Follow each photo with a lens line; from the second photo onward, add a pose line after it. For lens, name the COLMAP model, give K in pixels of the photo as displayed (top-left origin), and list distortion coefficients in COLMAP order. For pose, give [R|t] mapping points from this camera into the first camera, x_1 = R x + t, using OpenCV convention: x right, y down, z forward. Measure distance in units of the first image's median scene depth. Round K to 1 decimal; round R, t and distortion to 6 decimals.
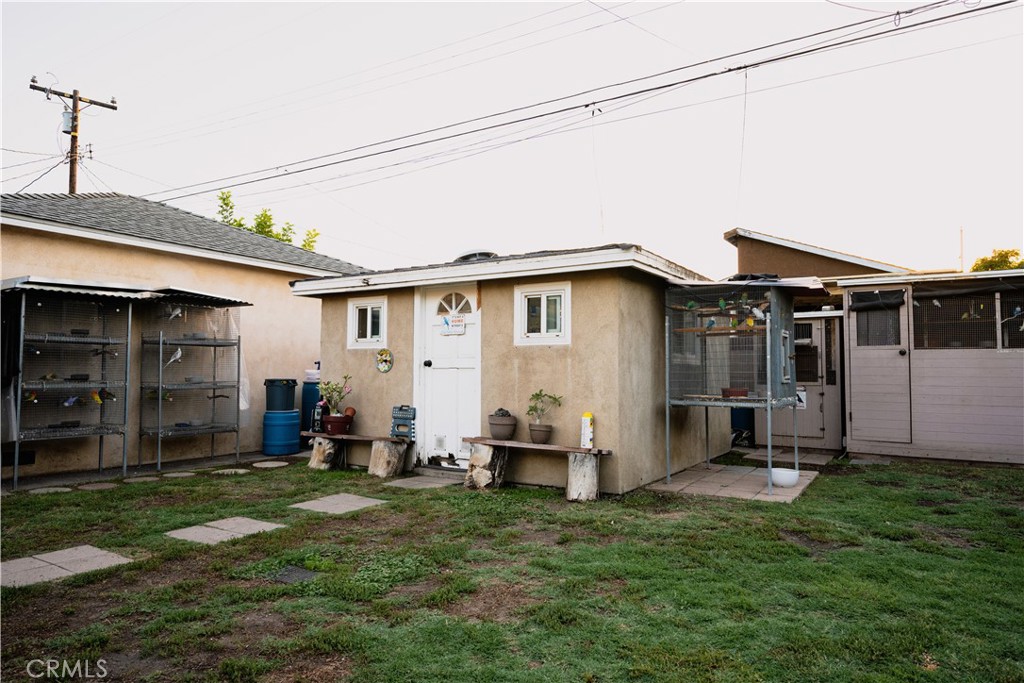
lens RADIAL K [[632.3, 0, 512.0], [0, 632.3, 341.5], [0, 0, 1]] dist [-0.000562, 0.000101]
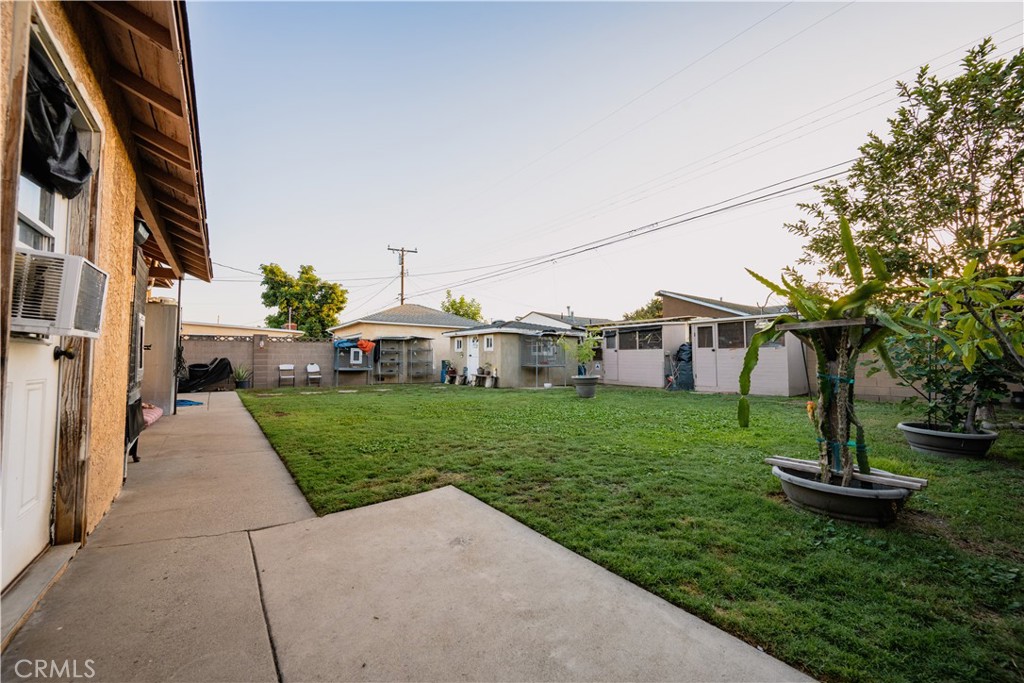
lens RADIAL K [[407.4, 0, 513.9], [0, 407.4, 341.8], [0, 0, 1]] dist [0.000315, 0.000296]
pose [[0.932079, -0.019317, -0.361741, 0.935471], [0.020199, 0.999795, -0.001343, -0.035642], [0.361693, -0.006055, 0.932278, -1.096054]]
